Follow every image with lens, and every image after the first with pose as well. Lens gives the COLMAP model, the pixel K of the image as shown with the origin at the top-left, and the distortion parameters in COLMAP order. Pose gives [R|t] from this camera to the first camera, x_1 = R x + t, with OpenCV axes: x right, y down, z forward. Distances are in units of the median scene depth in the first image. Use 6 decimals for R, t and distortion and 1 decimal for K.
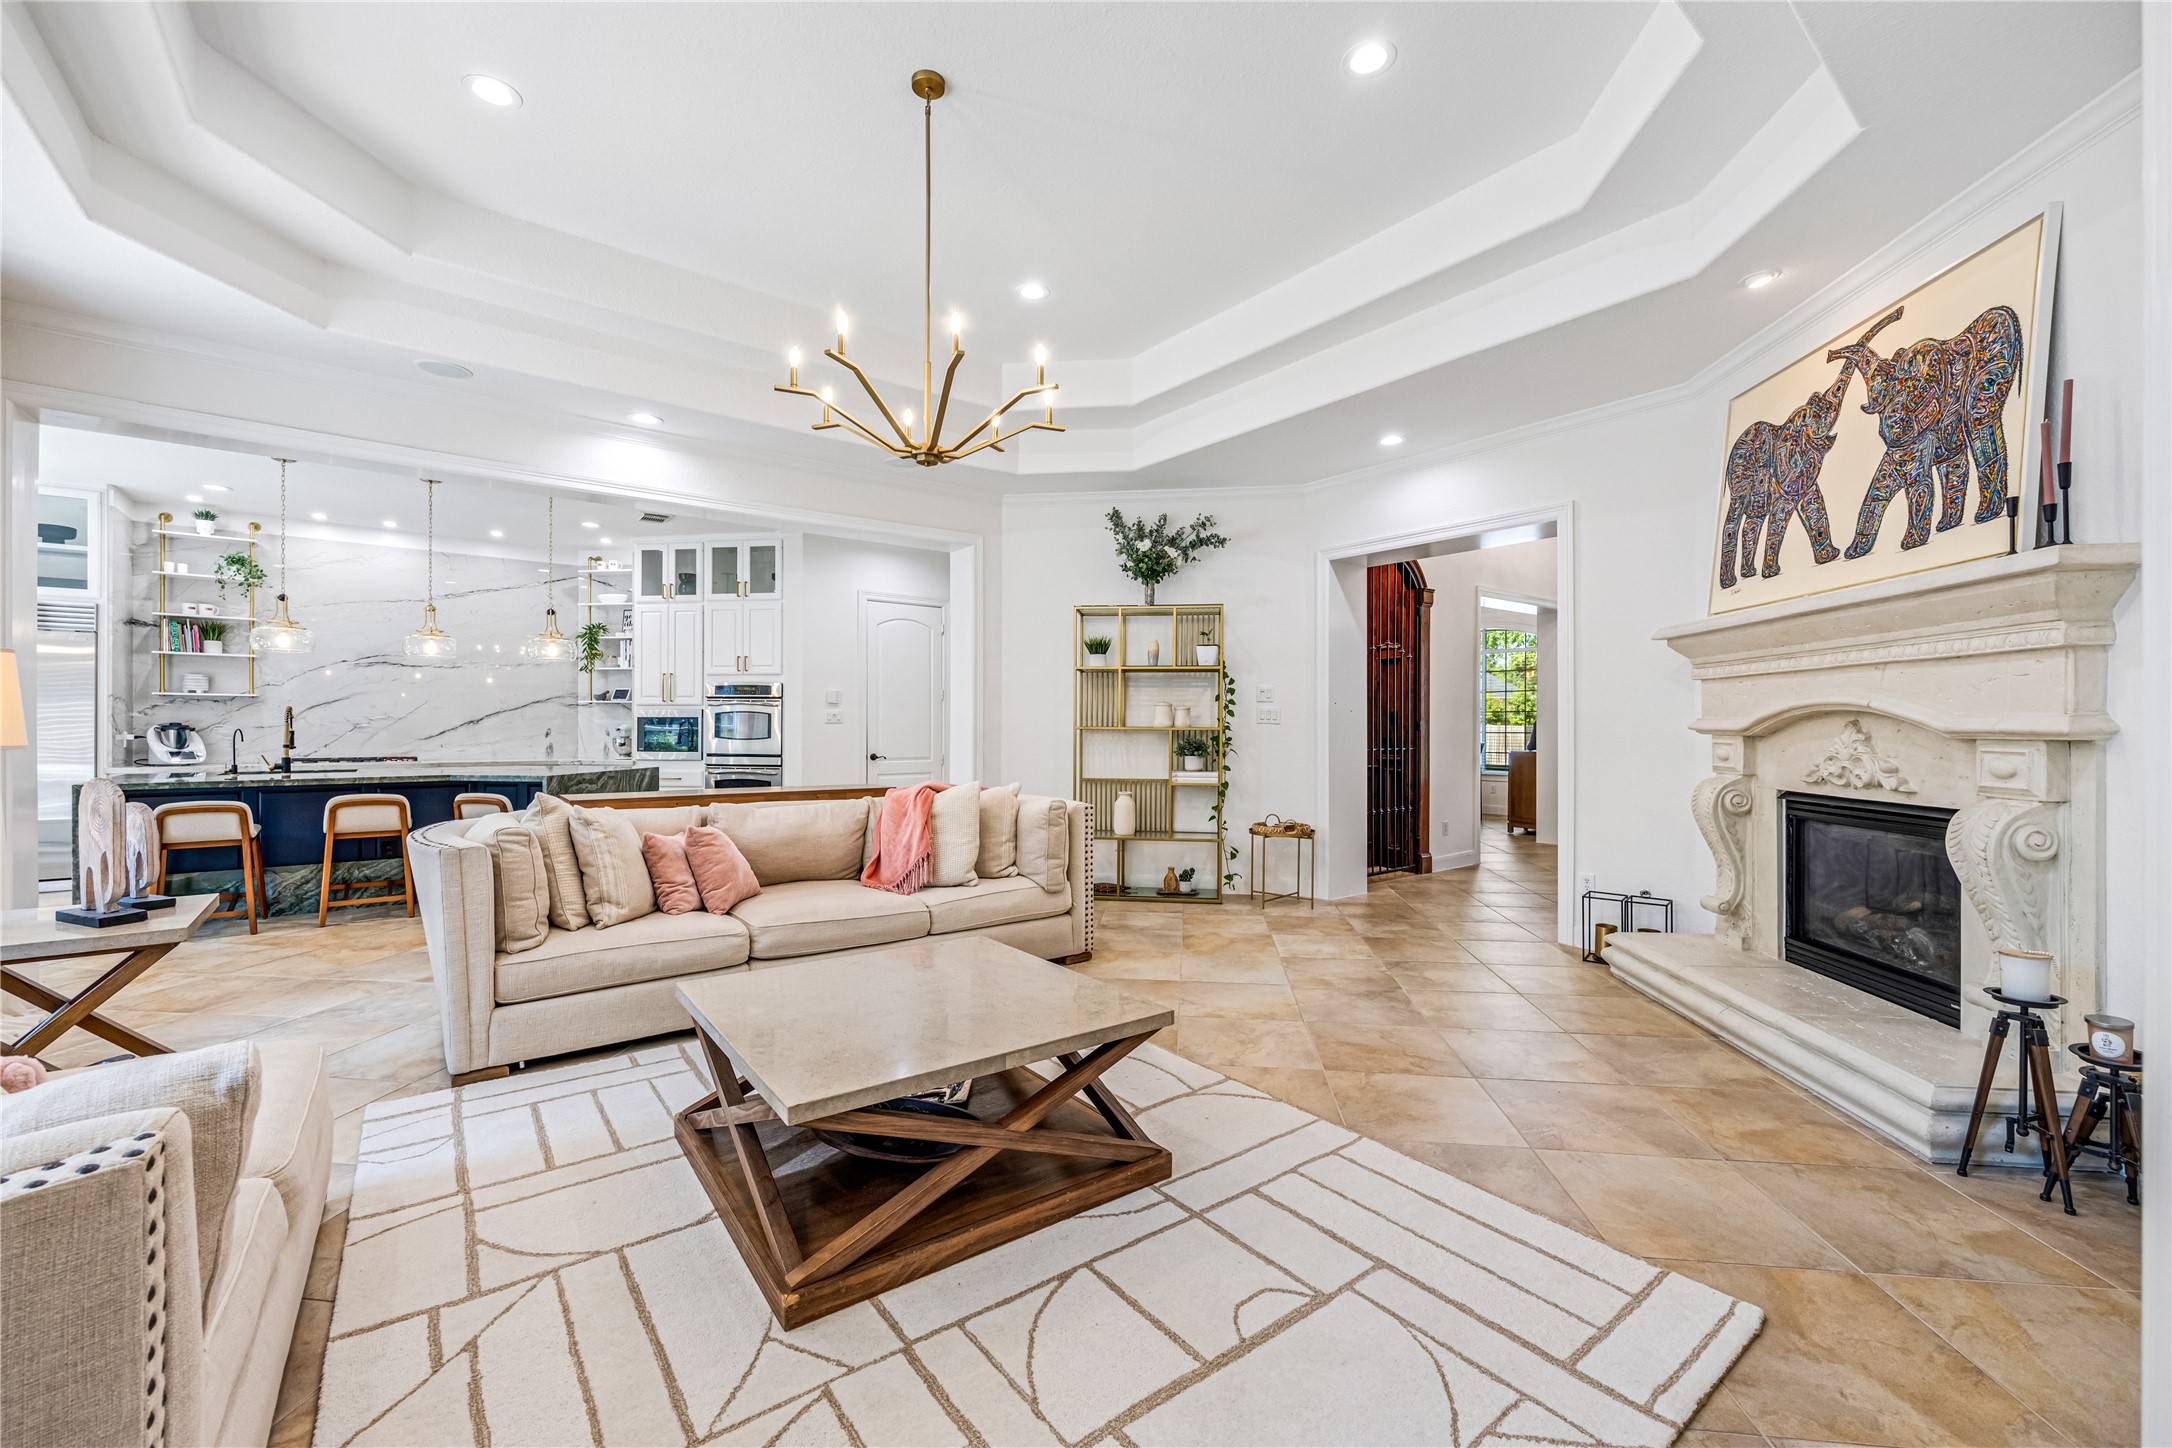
lens RADIAL K [[871.3, 0, 1081.8], [0, 871.3, 725.0], [0, 0, 1]] dist [0.001549, -0.000909]
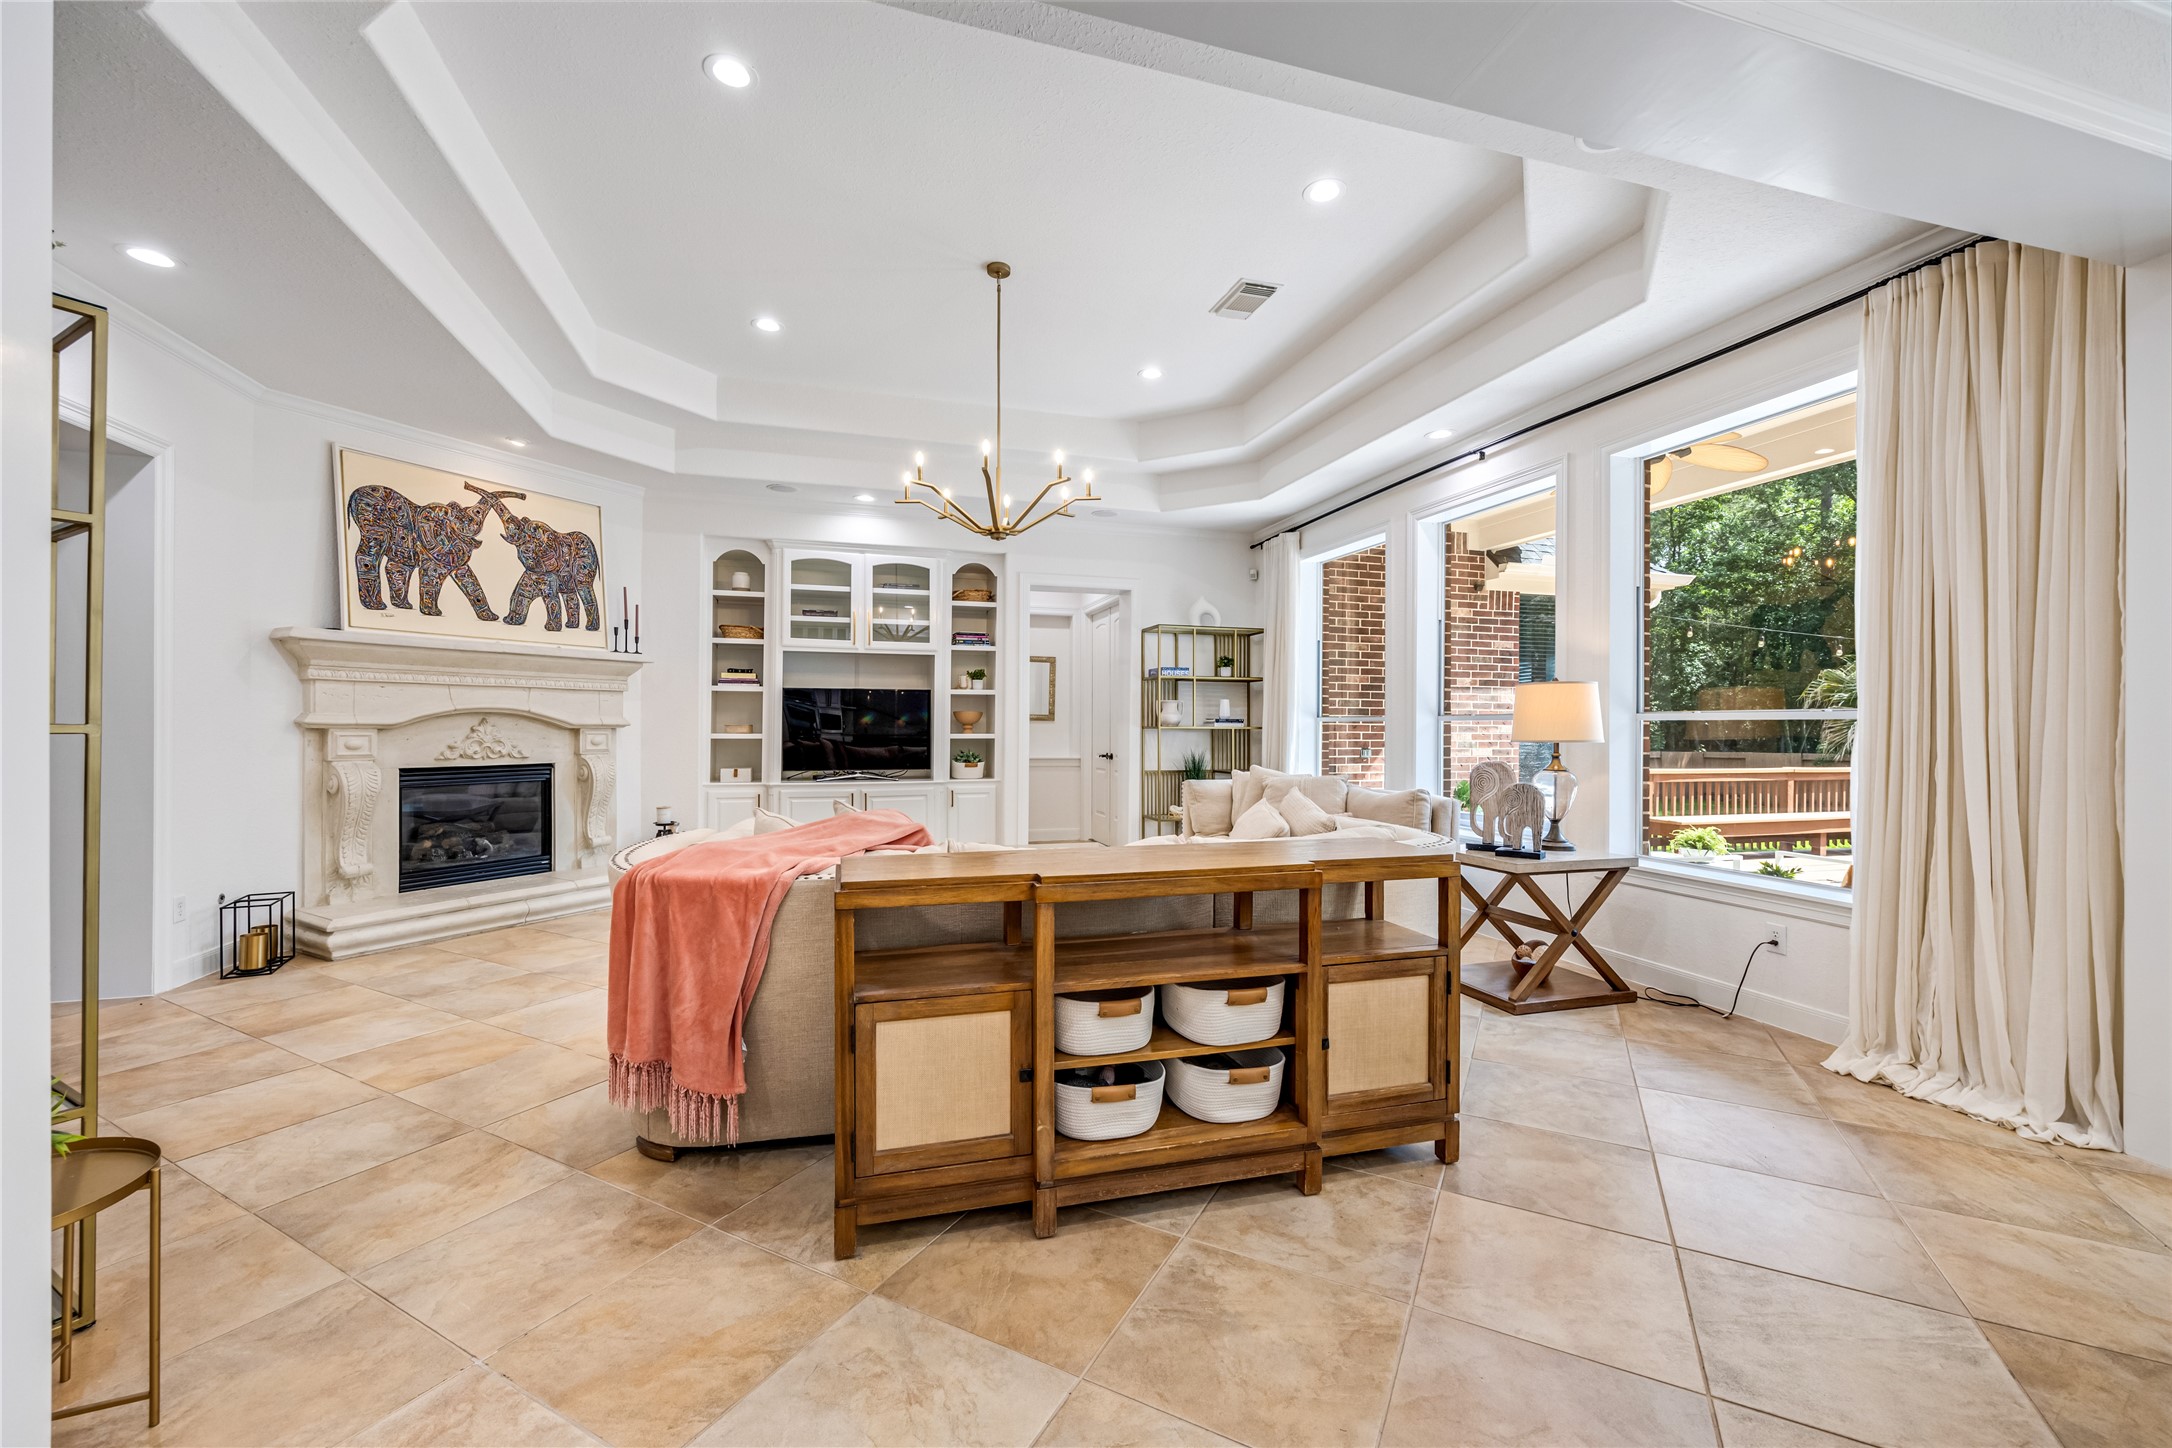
lens RADIAL K [[871.3, 0, 1080.3], [0, 871.3, 718.5], [0, 0, 1]] dist [0.001549, -0.000909]
pose [[-0.930661, -0.005262, 0.365845, -0.368971], [-0.008547, 0.999936, -0.007360, -0.000938], [-0.365783, -0.009976, -0.930647, 1.015546]]
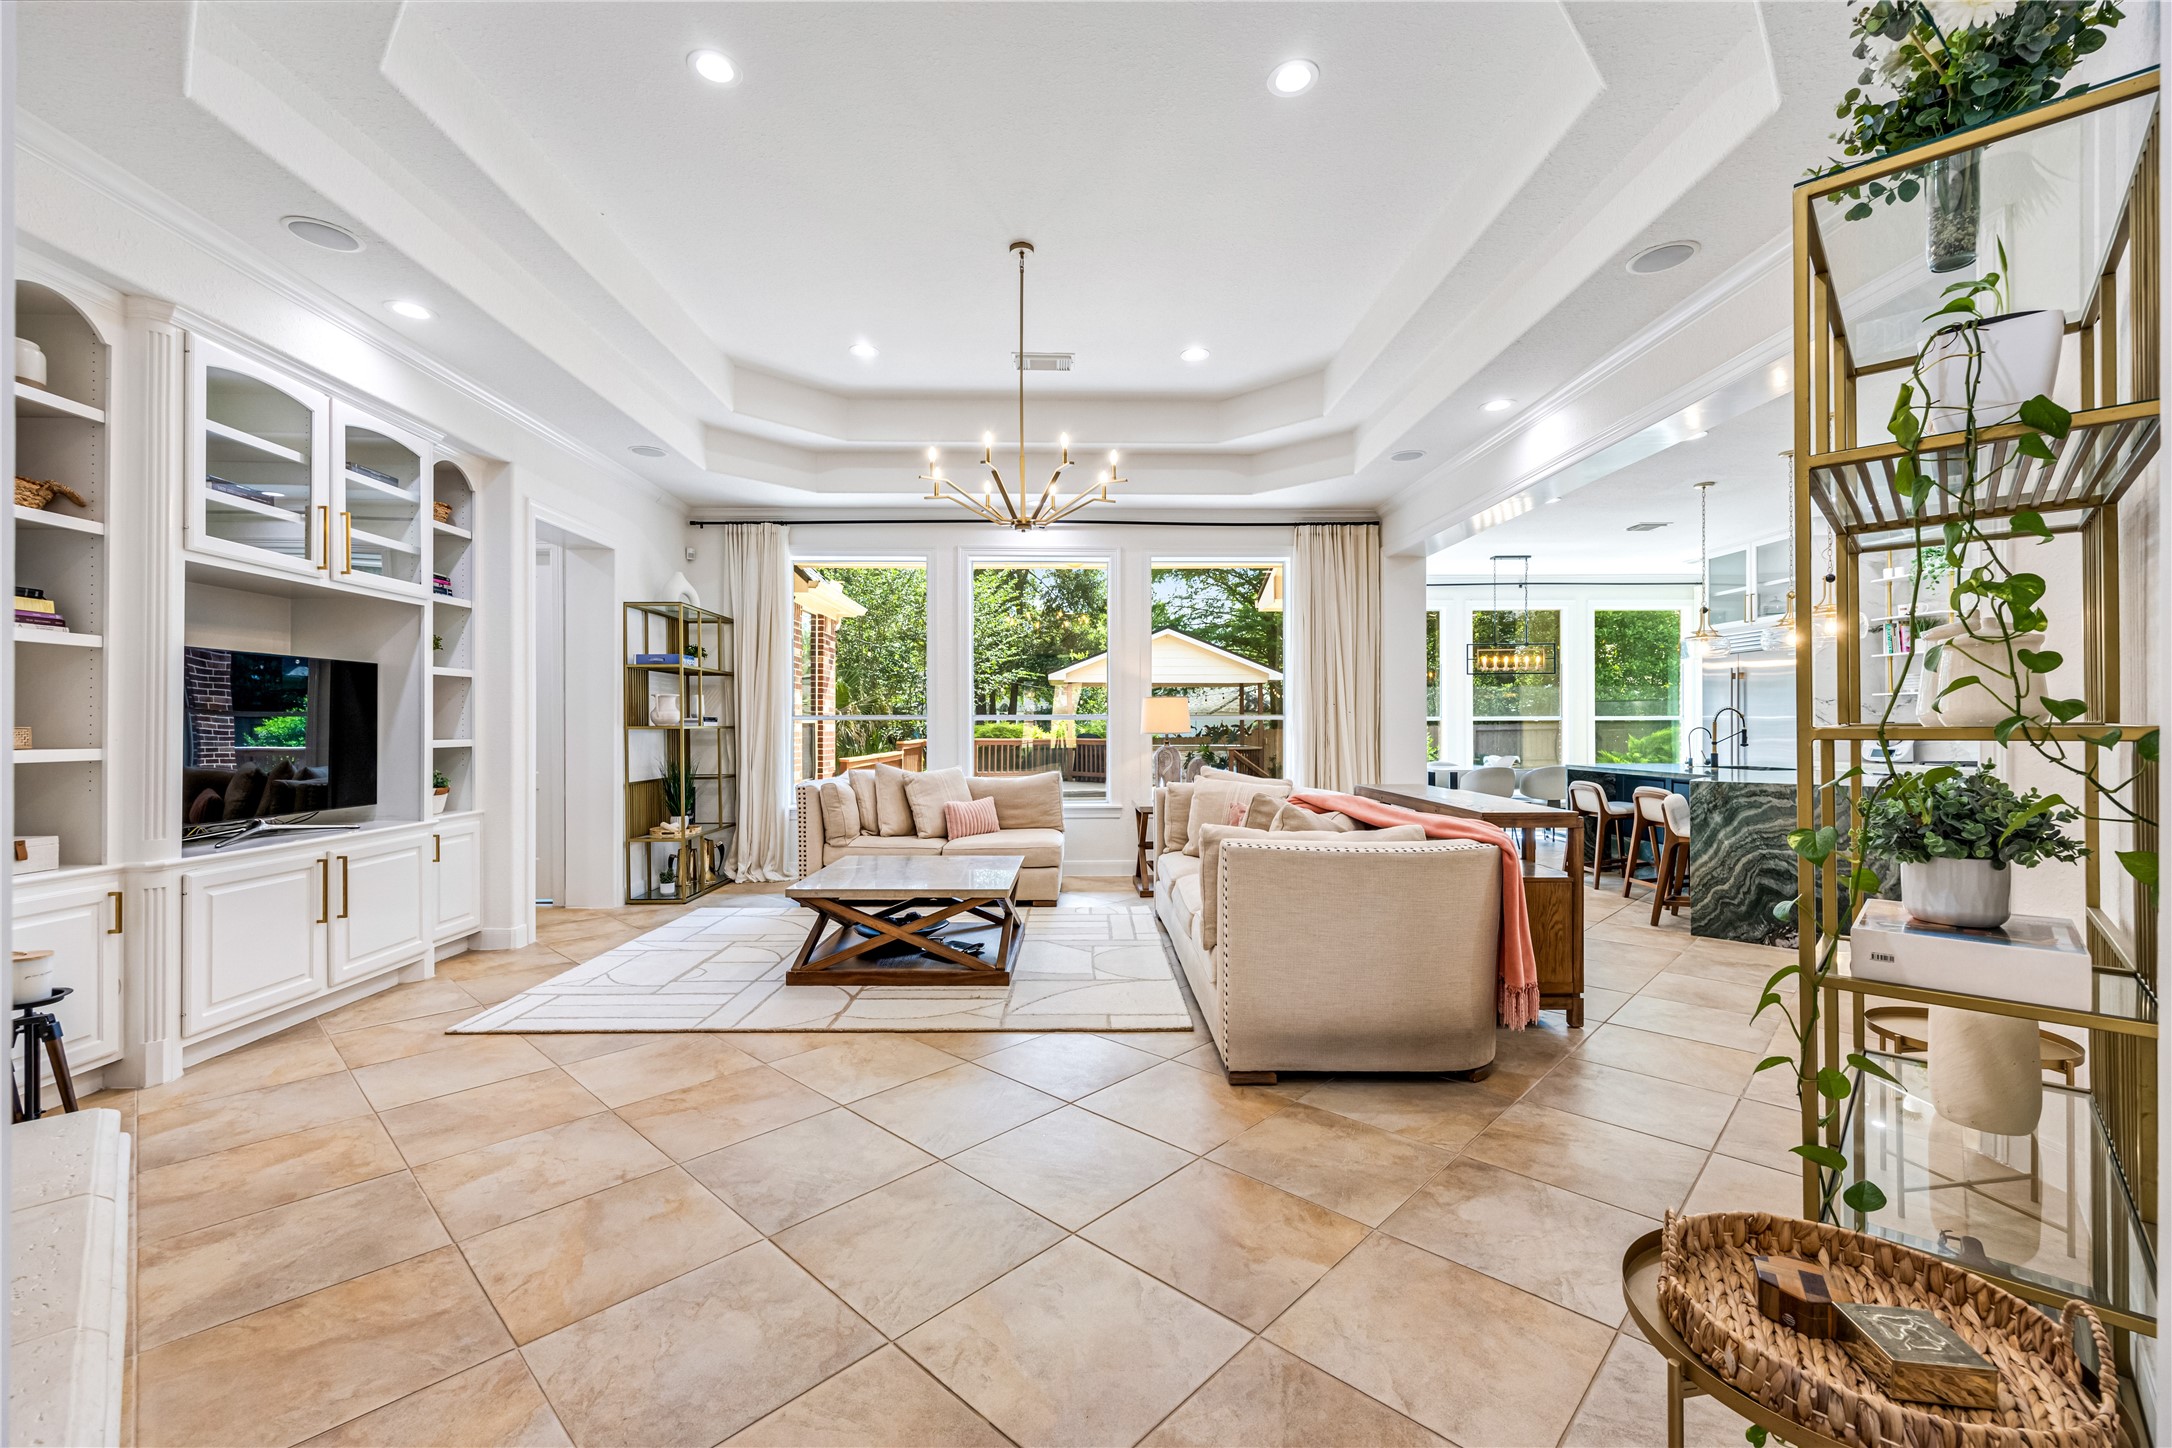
lens RADIAL K [[871.3, 0, 1092.1], [0, 871.3, 725.9], [0, 0, 1]] dist [0.001549, -0.000909]
pose [[-0.600028, -0.001004, -0.799979, 0.371434], [0.001774, 0.999995, -0.002585, 0.003229], [0.799977, -0.002970, -0.600023, 0.854694]]
